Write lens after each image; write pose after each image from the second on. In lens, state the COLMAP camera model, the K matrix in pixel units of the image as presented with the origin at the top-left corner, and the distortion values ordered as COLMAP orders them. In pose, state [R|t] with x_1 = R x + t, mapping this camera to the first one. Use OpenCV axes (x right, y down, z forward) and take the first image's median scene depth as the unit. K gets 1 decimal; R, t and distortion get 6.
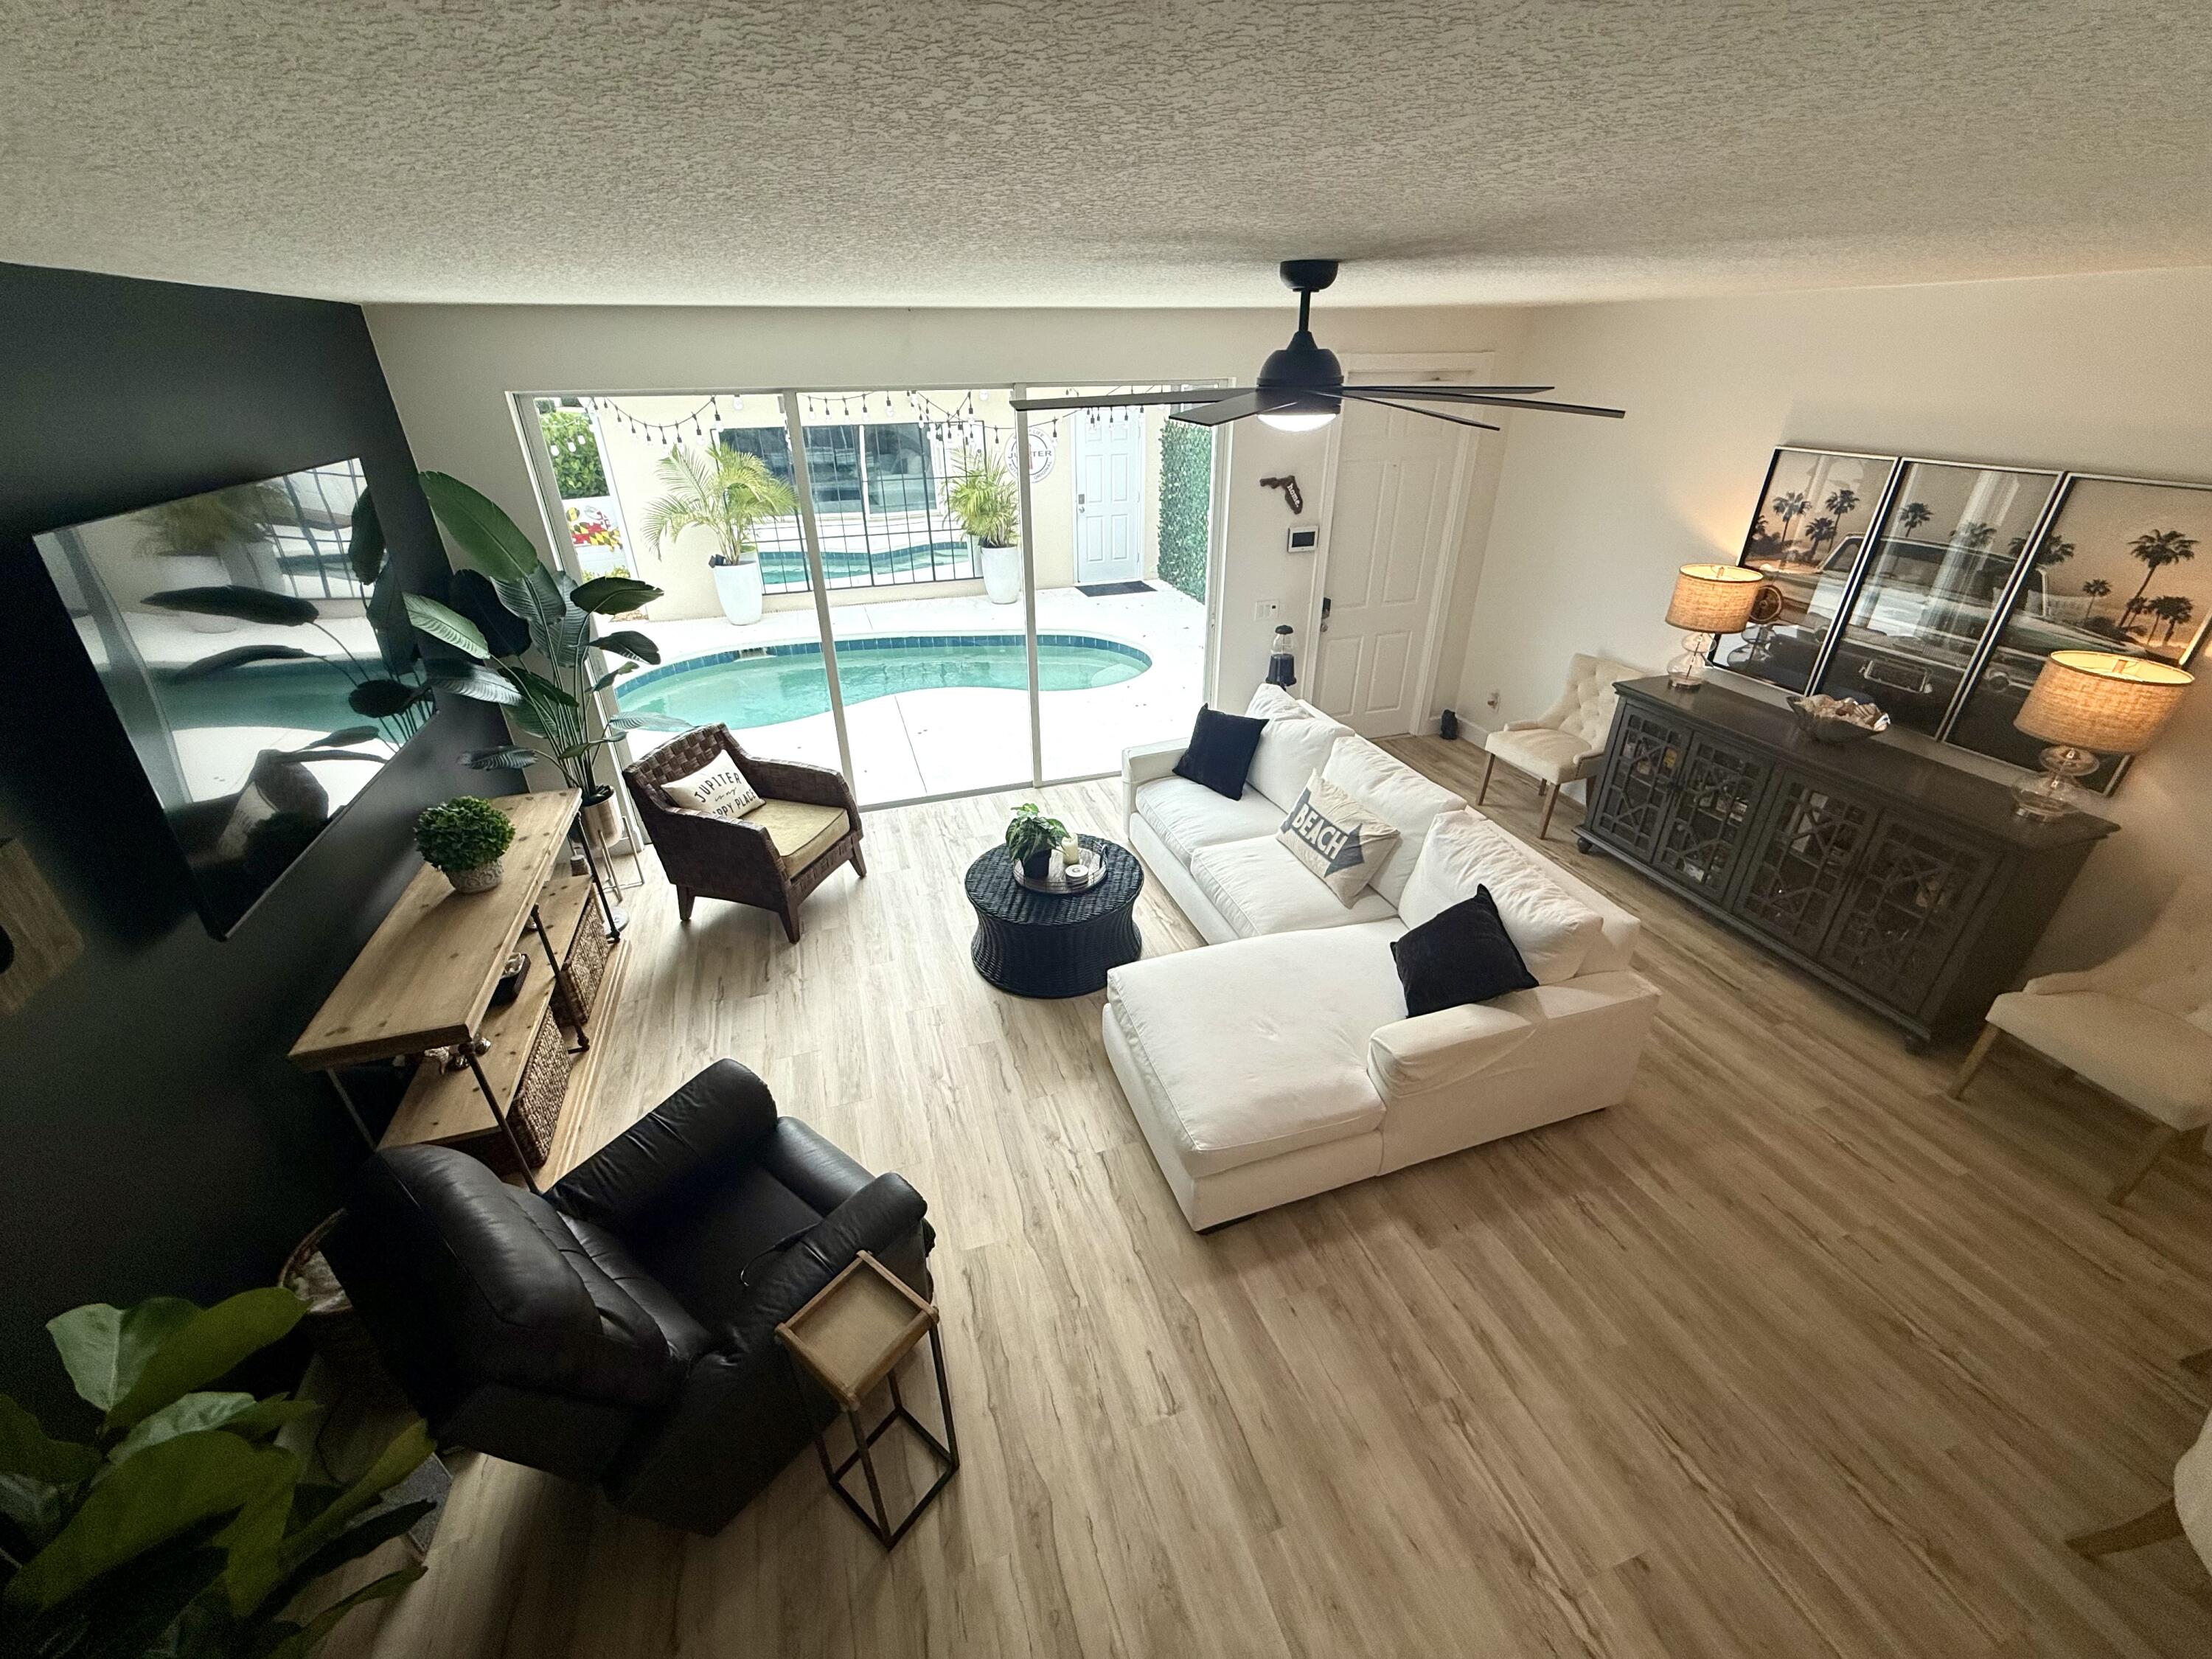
lens RADIAL K [[881.4, 0, 1099.8], [0, 881.4, 824.5], [0, 0, 1]] dist [-0.000212, 0.000105]
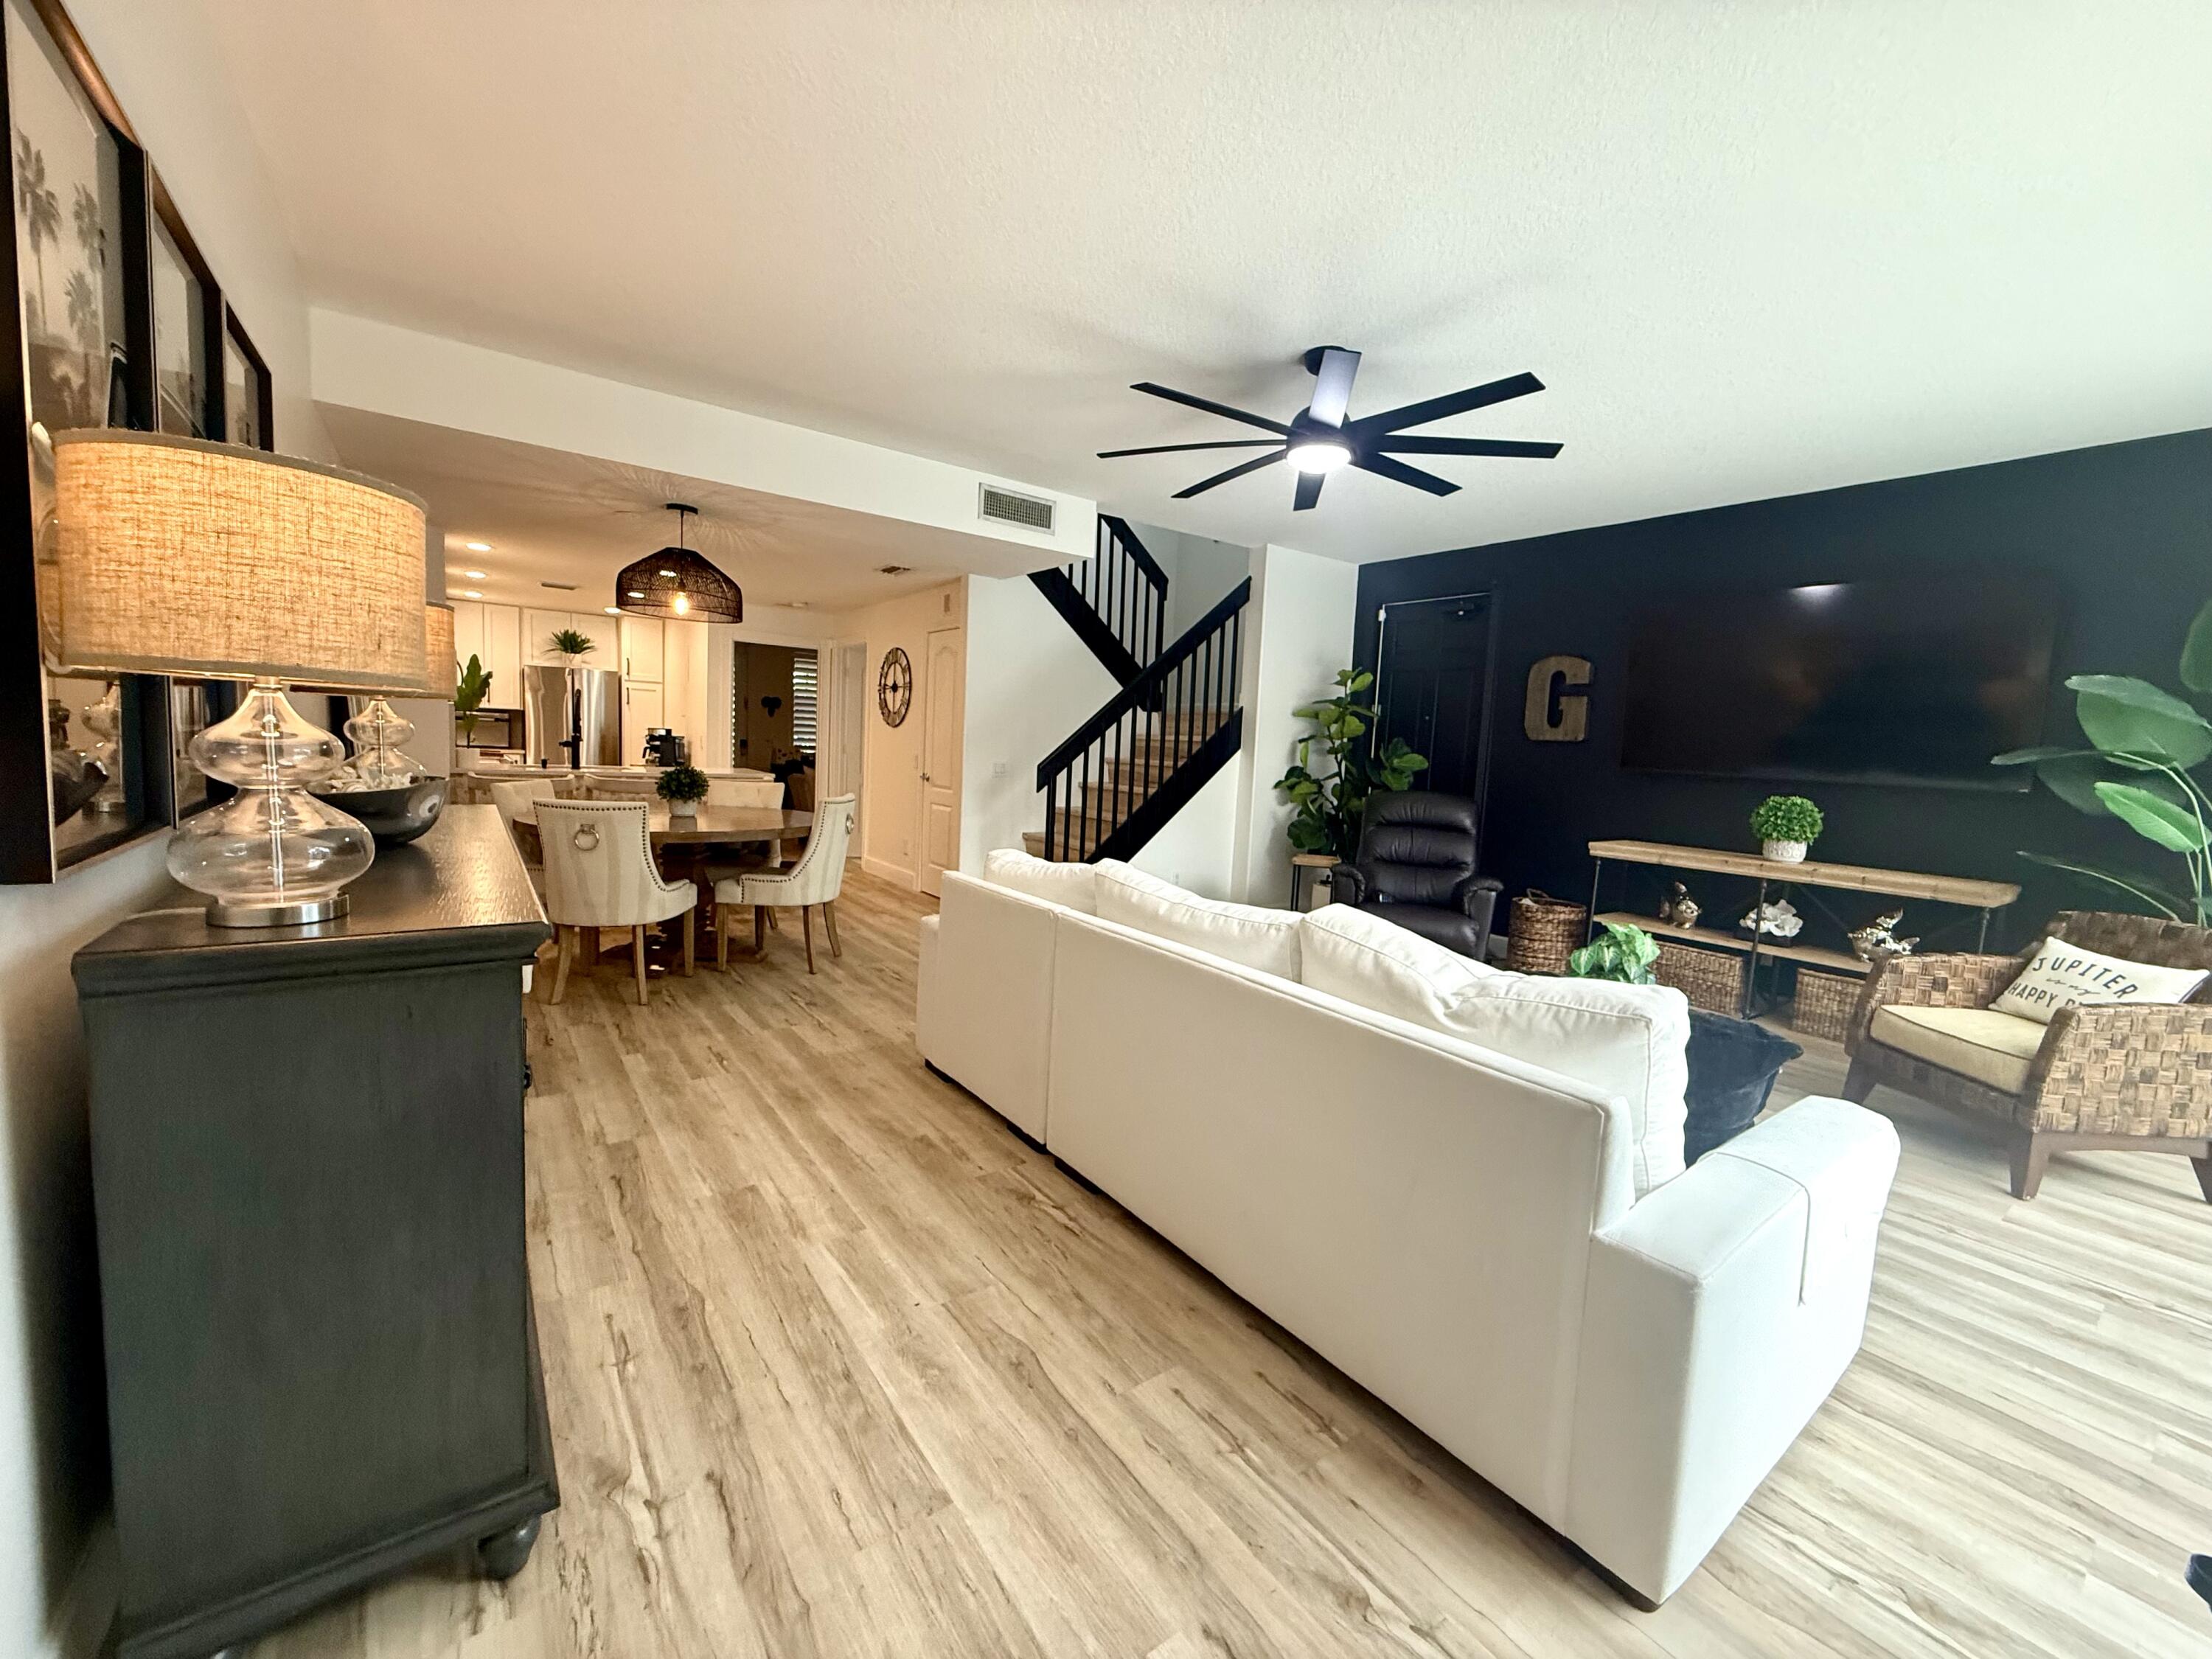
lens RADIAL K [[881.4, 0, 1099.8], [0, 881.4, 824.5], [0, 0, 1]] dist [-0.000212, 0.000105]
pose [[-0.951562, -0.010410, -0.307281, 0.628103], [-0.180585, 0.827794, 0.531174, -0.444567], [0.248836, 0.560935, -0.789577, 1.530670]]
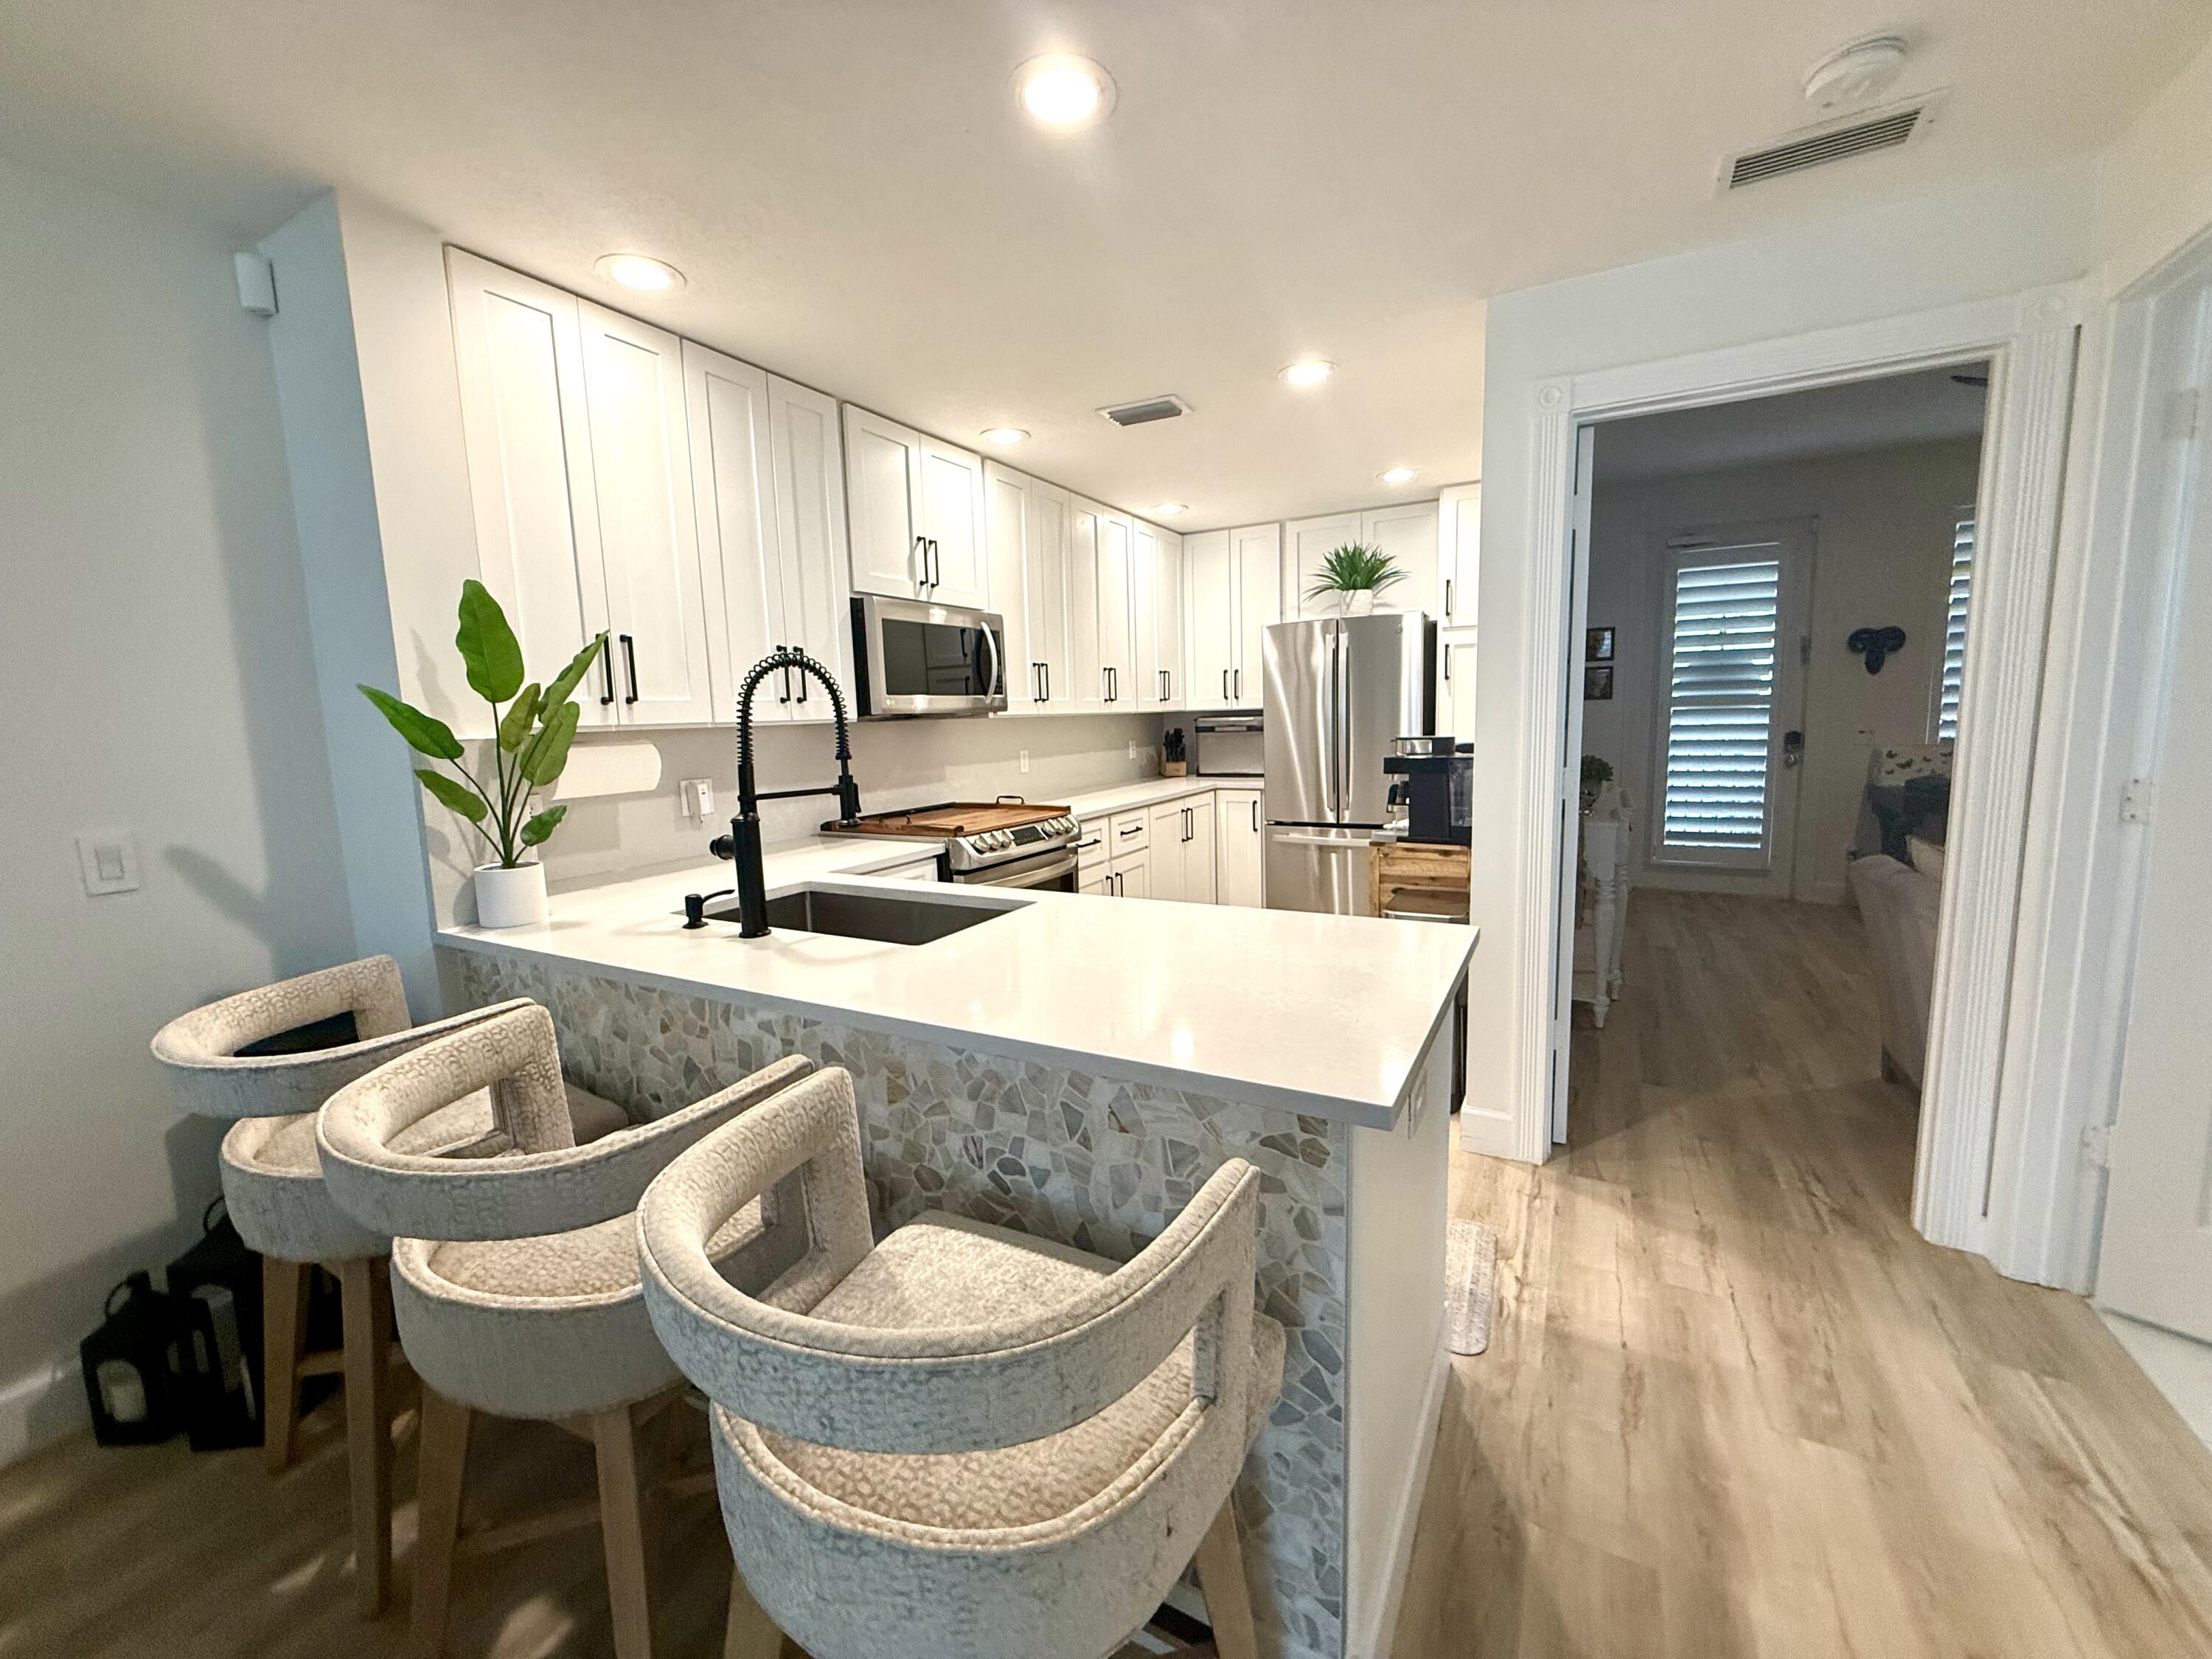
lens RADIAL K [[881.4, 0, 1099.8], [0, 881.4, 824.5], [0, 0, 1]] dist [-0.000212, 0.000105]
pose [[-0.679929, -0.066032, 0.730299, 0.585574], [0.377404, 0.822386, 0.425732, 0.357685], [-0.628699, 0.565086, -0.534243, -0.000173]]
